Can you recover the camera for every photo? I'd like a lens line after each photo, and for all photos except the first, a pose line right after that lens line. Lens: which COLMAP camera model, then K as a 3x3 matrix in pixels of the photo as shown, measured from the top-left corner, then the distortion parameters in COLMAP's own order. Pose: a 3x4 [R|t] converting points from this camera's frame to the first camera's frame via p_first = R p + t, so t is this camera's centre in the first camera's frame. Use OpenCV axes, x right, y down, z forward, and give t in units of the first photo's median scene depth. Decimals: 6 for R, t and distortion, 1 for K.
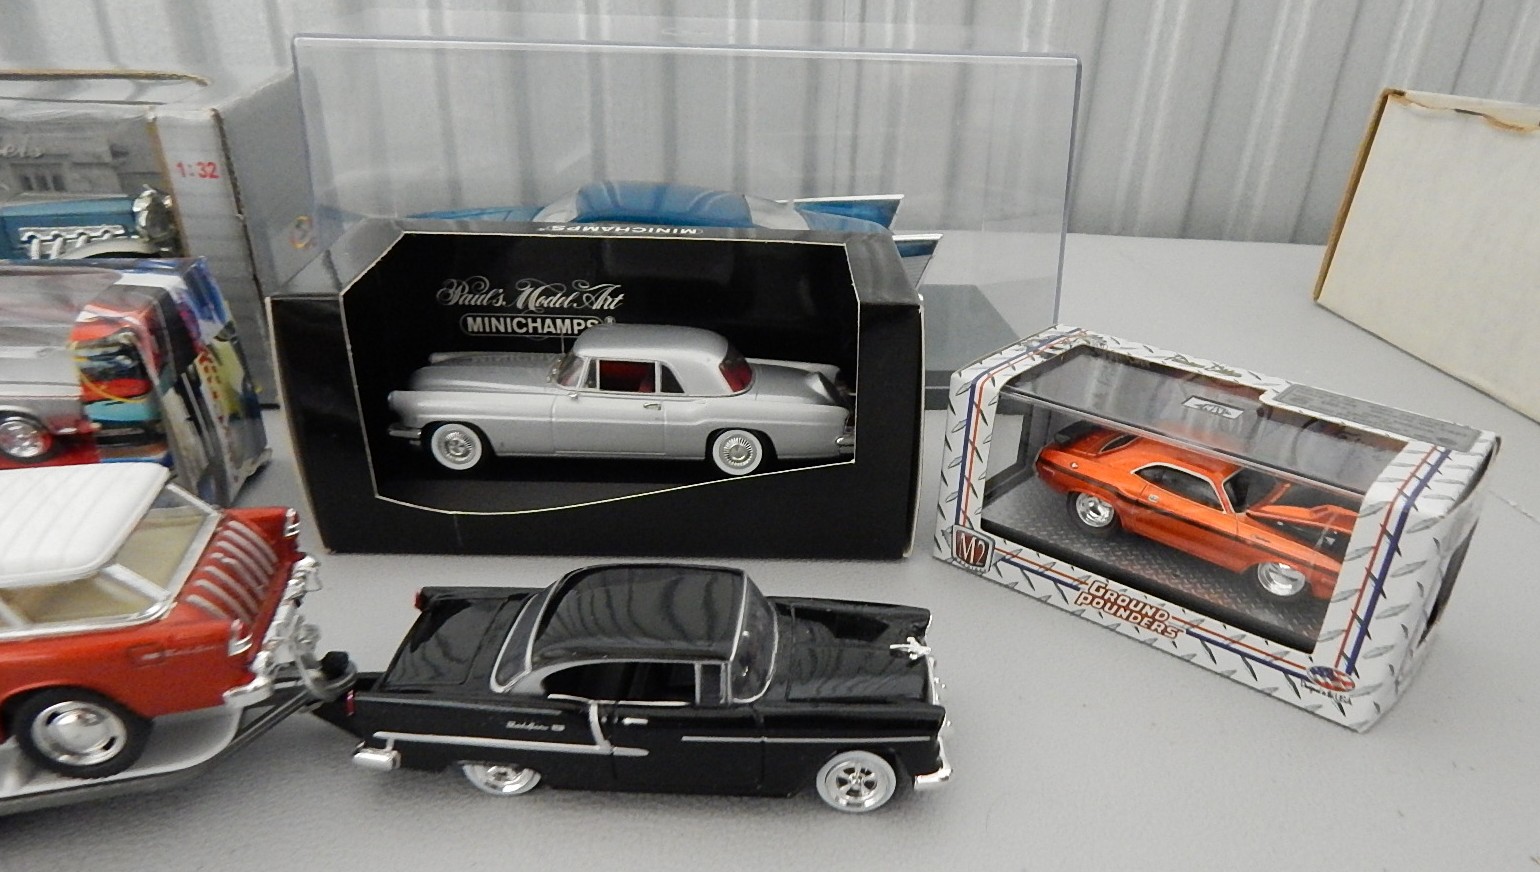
lens RADIAL K [[992.0, 0, 770.0], [0, 992.0, 436.0], [0, 0, 1]] dist [-0.001665, -0.000439]
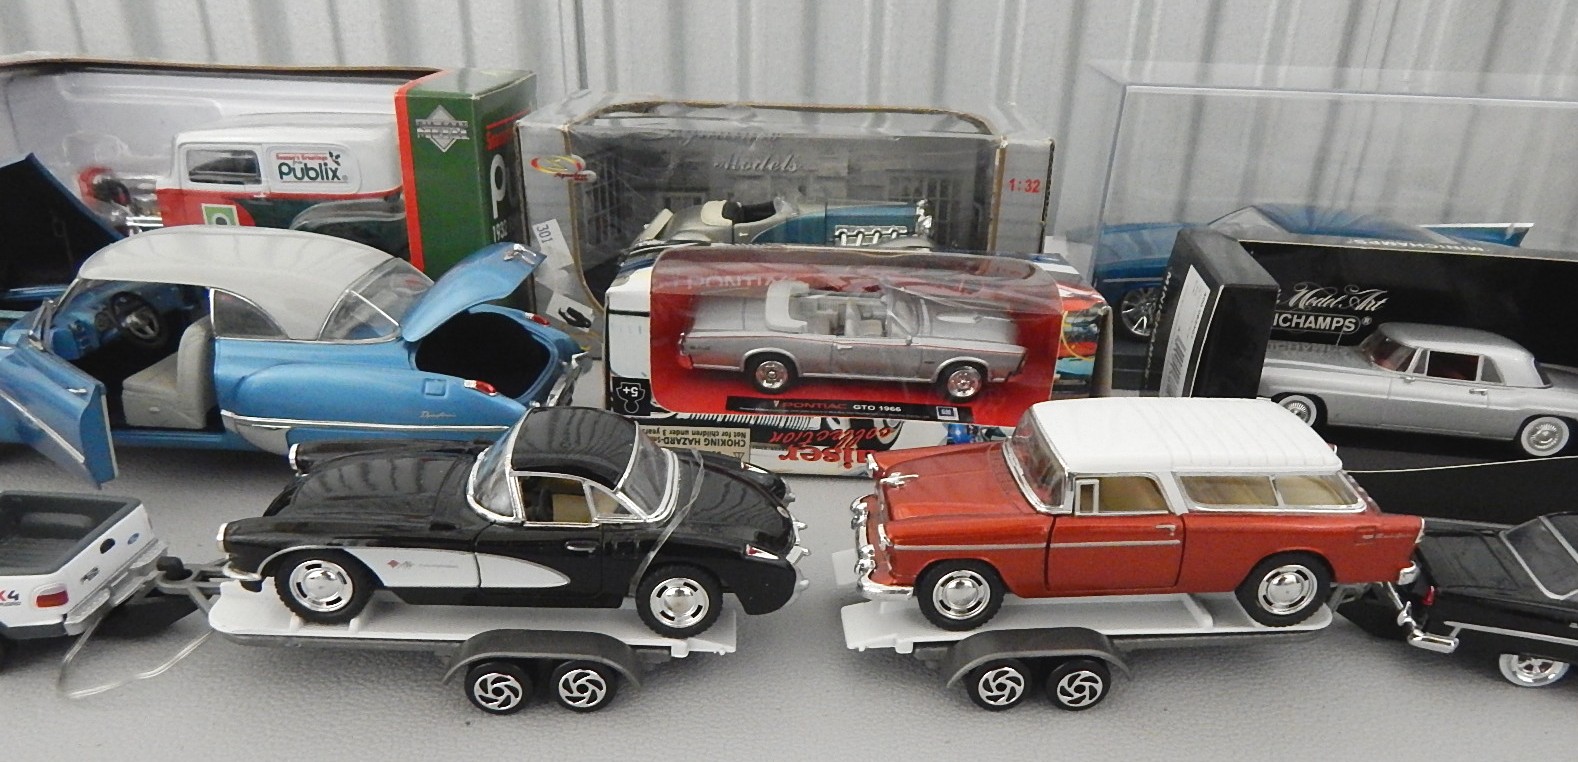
lens RADIAL K [[957.8, 0, 789.0], [0, 957.8, 381.0], [0, 0, 1]] dist [-0.001598, -0.002223]
pose [[0.980360, 0.065497, -0.186024, -0.629971], [-0.078002, 0.995103, -0.060710, 0.080094], [0.181137, 0.074028, 0.980668, -0.244008]]
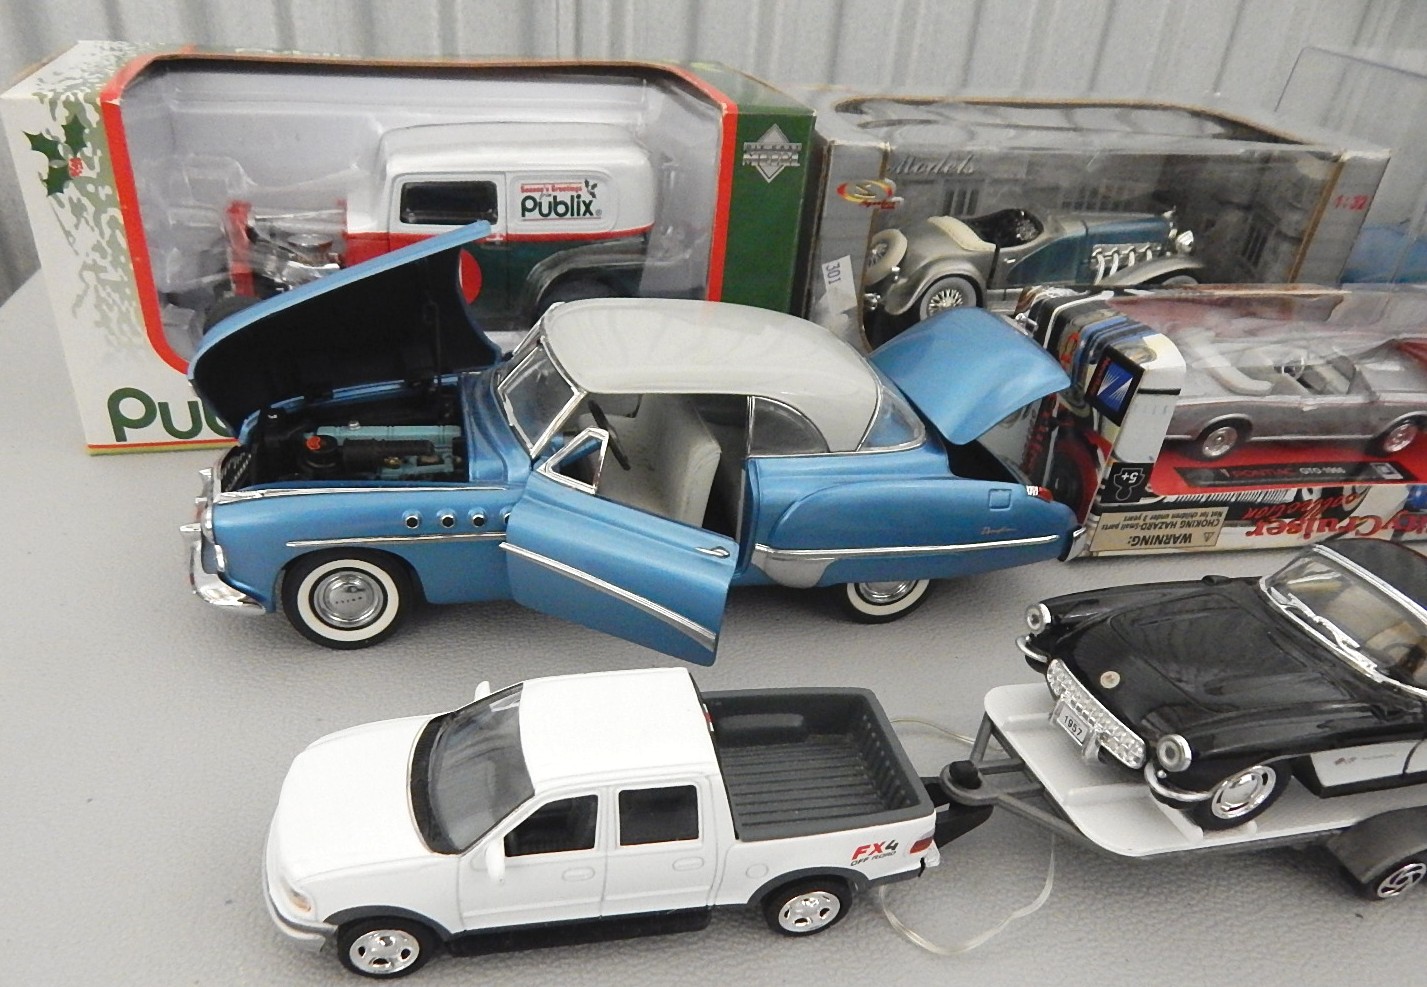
lens RADIAL K [[1000.6, 0, 598.6], [0, 1000.6, 494.2], [0, 0, 1]] dist [-0.001752, -0.002991]
pose [[0.999324, 0.021679, -0.029706, -1.423571], [-0.019194, 0.996487, 0.081517, -0.005459], [0.031369, -0.080891, 0.996229, -0.219793]]
